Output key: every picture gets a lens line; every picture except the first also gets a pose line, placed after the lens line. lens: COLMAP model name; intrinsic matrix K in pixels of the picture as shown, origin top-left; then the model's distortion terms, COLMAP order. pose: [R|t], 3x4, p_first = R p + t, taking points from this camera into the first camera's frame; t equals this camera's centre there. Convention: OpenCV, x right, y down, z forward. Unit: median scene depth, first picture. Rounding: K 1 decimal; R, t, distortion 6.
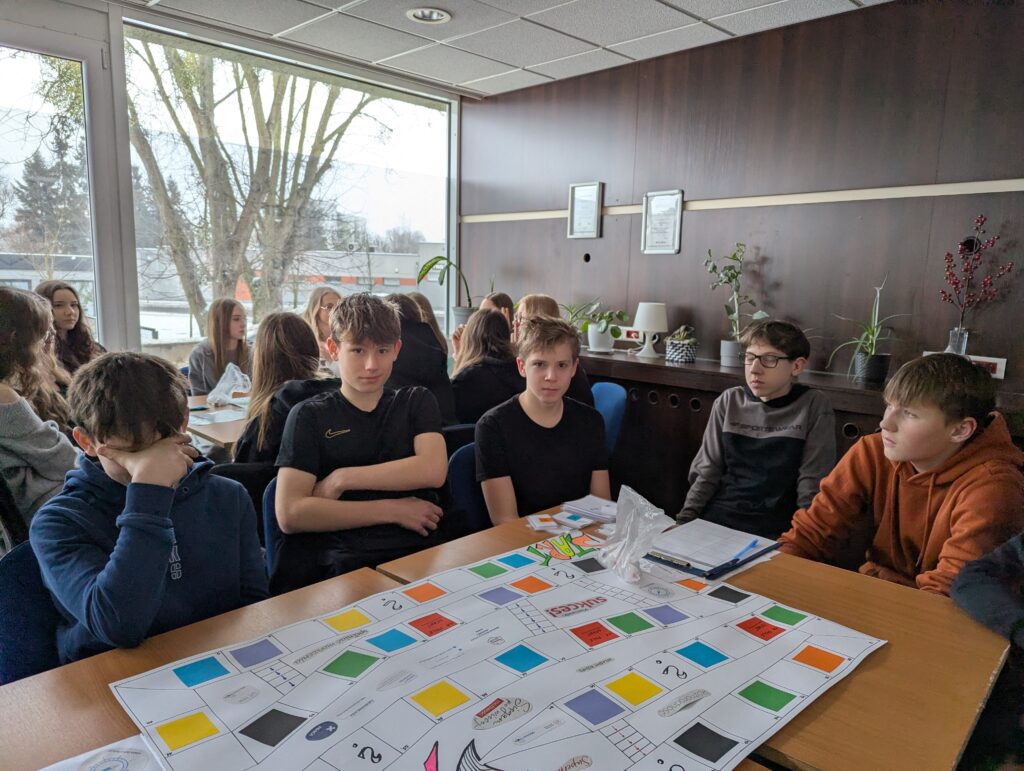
lens RADIAL K [[731.7, 0, 512.1], [0, 731.7, 395.1], [0, 0, 1]] dist [0.028027, -0.005860]
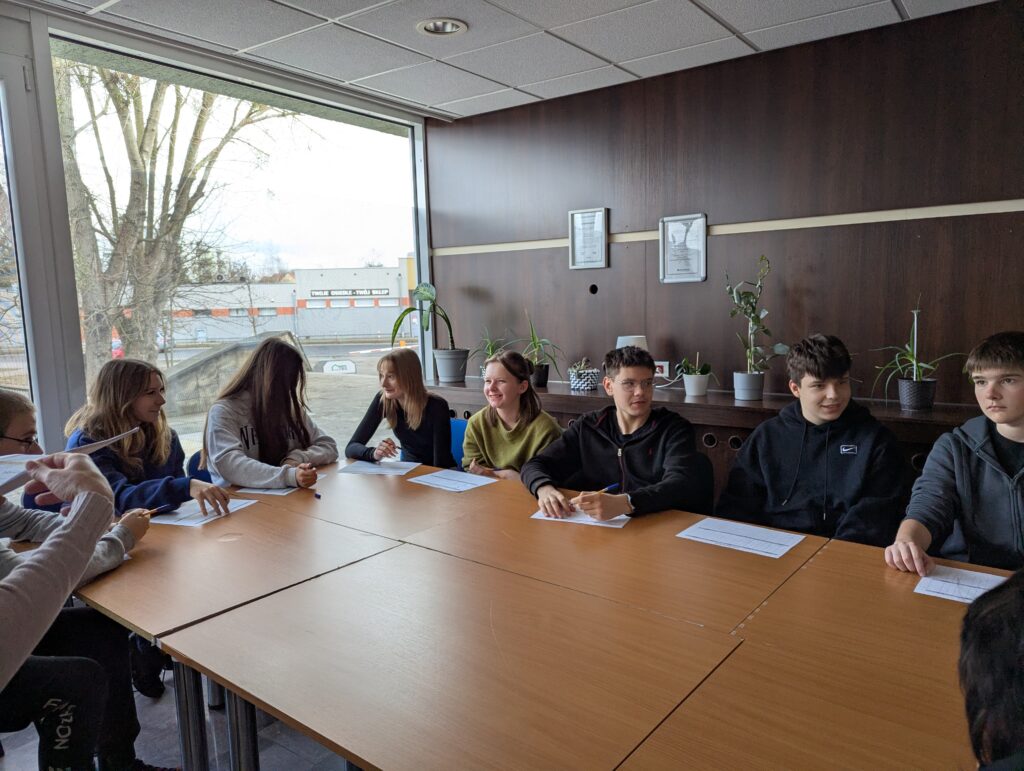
lens RADIAL K [[731.7, 0, 517.5], [0, 731.7, 392.2], [0, 0, 1]] dist [0.028027, -0.005860]
pose [[0.983507, -0.076339, 0.163971, -0.154135], [0.081038, 0.996465, -0.022155, -0.045514], [-0.161700, 0.035078, 0.986216, 0.109667]]
